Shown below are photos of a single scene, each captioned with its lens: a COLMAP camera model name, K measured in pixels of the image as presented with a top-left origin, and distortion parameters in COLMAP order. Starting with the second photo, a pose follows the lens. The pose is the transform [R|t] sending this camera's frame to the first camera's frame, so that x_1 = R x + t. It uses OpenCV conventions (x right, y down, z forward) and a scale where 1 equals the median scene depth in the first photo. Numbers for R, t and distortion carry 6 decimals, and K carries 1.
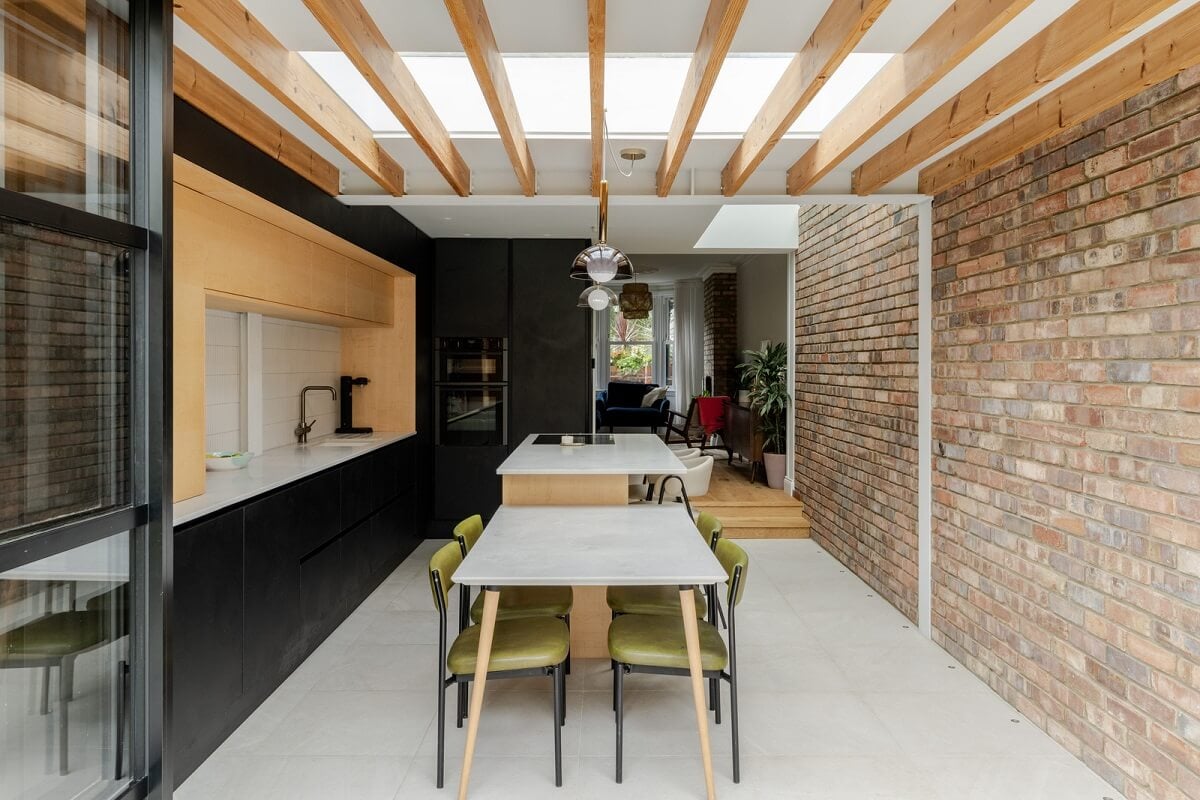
lens RADIAL K [[1361.6, 0, 600.2], [0, 1361.6, 366.5], [0, 0, 1]] dist [0.020610, 0.038811]
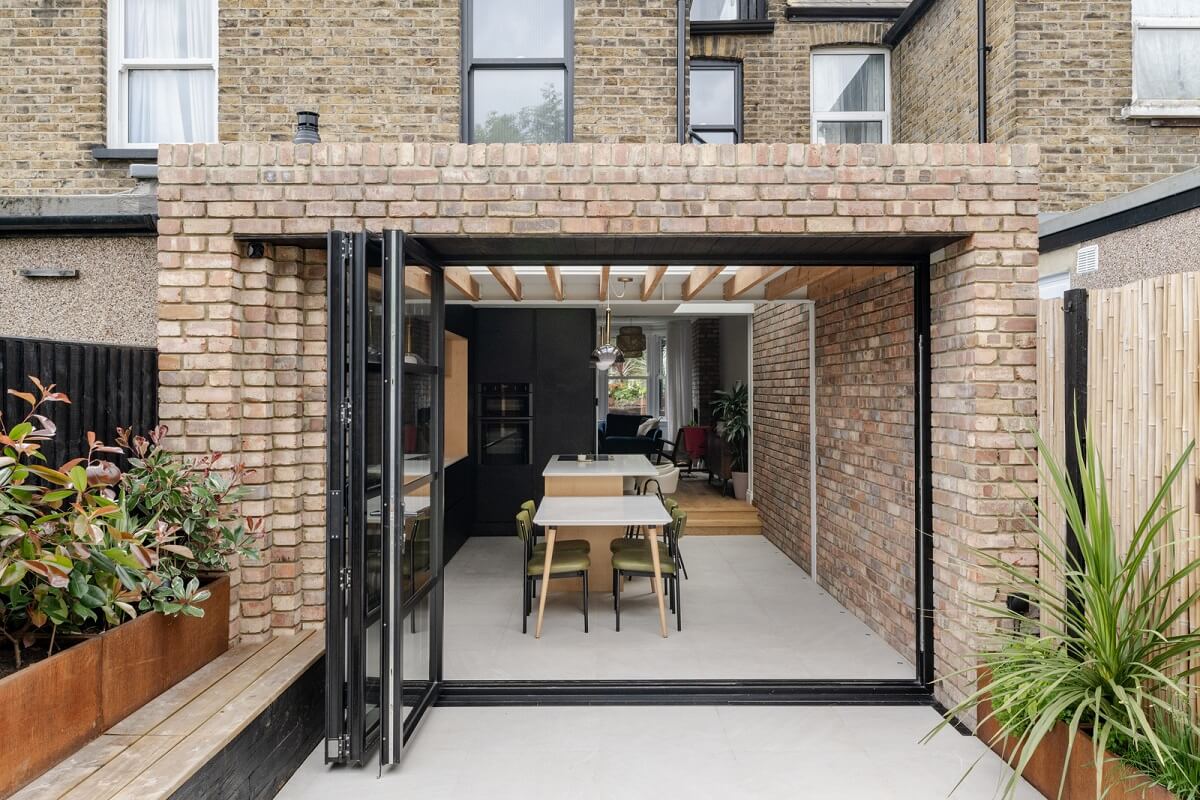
lens RADIAL K [[1361.6, 0, 600.2], [0, 1361.6, 366.5], [0, 0, 1]] dist [0.020610, 0.038811]
pose [[0.999992, -0.003299, 0.002037, -0.005606], [0.003342, 0.999759, -0.021712, -0.010222], [-0.001965, 0.021718, 0.999762, -0.386534]]
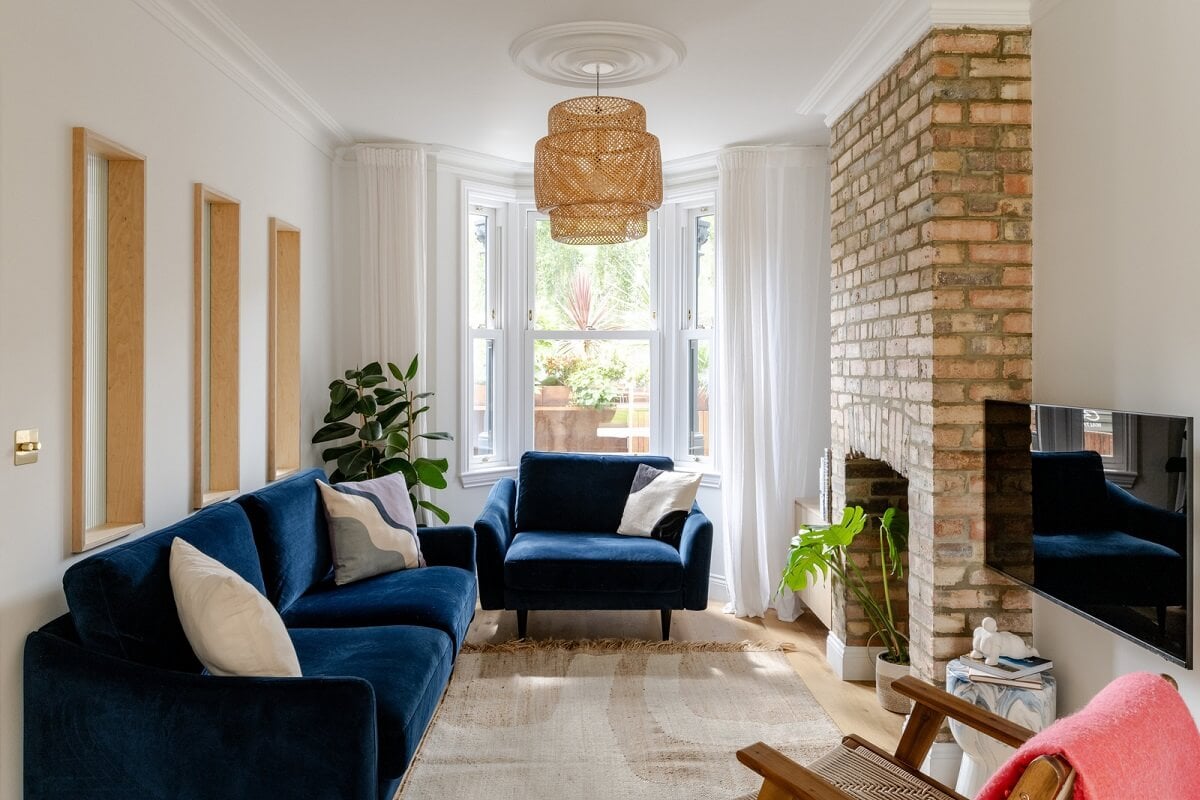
lens RADIAL K [[1361.6, 0, 600.2], [0, 1361.6, 366.5], [0, 0, 1]] dist [0.020610, 0.038811]
pose [[0.999902, 0.000372, 0.014006, 0.080053], [-0.000406, 0.999997, 0.002468, -0.039297], [-0.014005, -0.002474, 0.999899, 2.575020]]
